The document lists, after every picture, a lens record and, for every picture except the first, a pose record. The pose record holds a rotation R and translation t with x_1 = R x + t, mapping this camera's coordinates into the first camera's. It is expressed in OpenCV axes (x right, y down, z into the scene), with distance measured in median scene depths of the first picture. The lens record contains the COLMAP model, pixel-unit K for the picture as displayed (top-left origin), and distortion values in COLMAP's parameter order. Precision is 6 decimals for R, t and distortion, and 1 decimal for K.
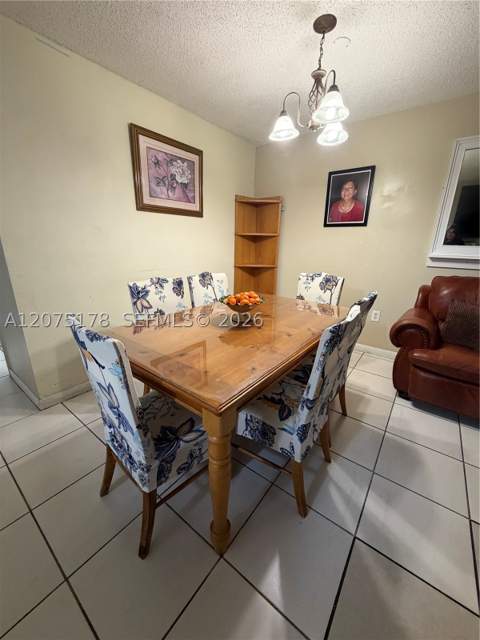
lens RADIAL K [[254.9, 0, 241.2], [0, 254.9, 318.1], [0, 0, 1]] dist [-0.002315, 0.000823]
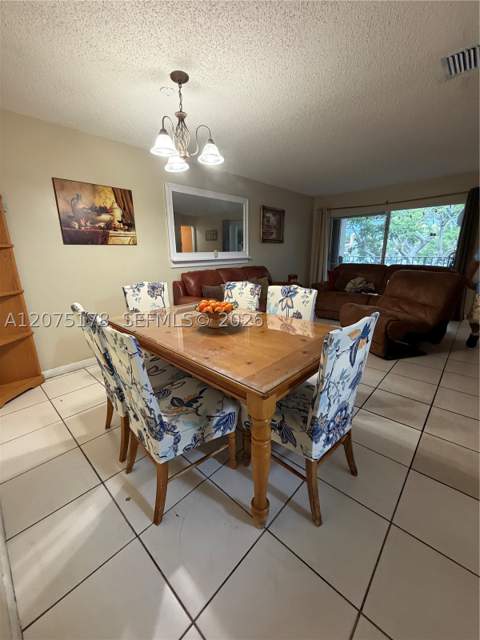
lens RADIAL K [[254.9, 0, 238.8], [0, 254.9, 317.5], [0, 0, 1]] dist [-0.002315, 0.000823]
pose [[0.111278, -0.273508, 0.955411, -0.859287], [0.308210, 0.923477, 0.228468, -0.209756], [-0.944788, 0.269044, 0.187061, 0.616945]]
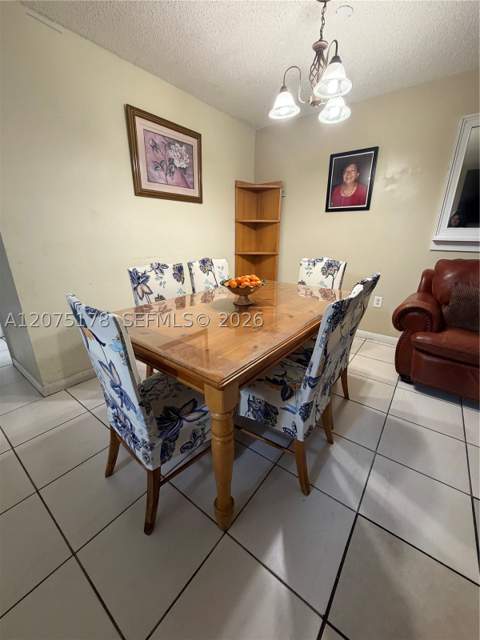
lens RADIAL K [[254.9, 0, 241.1], [0, 254.9, 317.9], [0, 0, 1]] dist [-0.002315, 0.000823]
pose [[0.999920, -0.011253, -0.005796, -0.000136], [0.011415, 0.999527, 0.028565, 0.030555], [0.005472, -0.028629, 0.999575, 0.005688]]
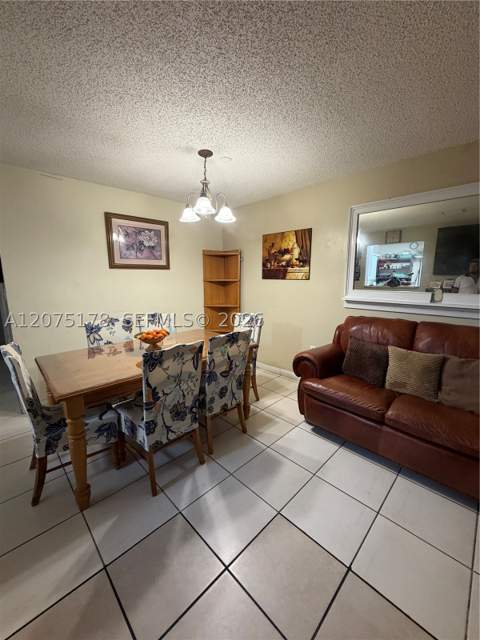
lens RADIAL K [[254.9, 0, 242.5], [0, 254.9, 318.9], [0, 0, 1]] dist [-0.002315, 0.000823]
pose [[0.989519, 0.002735, -0.144376, 0.588666], [-0.021363, 0.991592, -0.127631, 0.006366], [0.142813, 0.129378, 0.981257, -0.248171]]
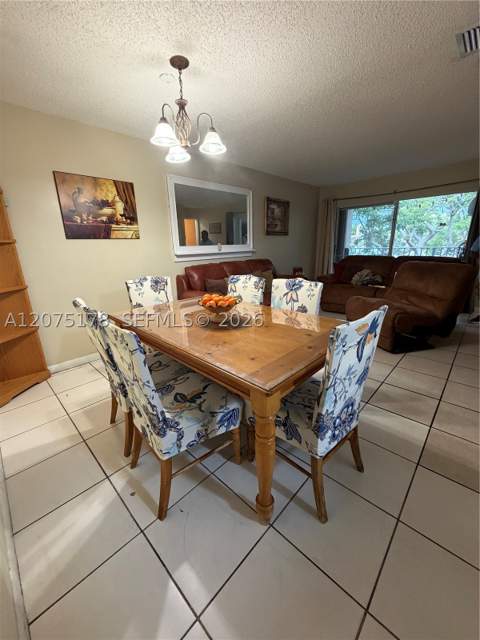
lens RADIAL K [[254.9, 0, 238.9], [0, 254.9, 318.0], [0, 0, 1]] dist [-0.002315, 0.000823]
pose [[0.126684, -0.299863, 0.945533, -0.843860], [0.318793, 0.914953, 0.247453, -0.207285], [-0.939320, 0.270081, 0.211504, 0.615826]]
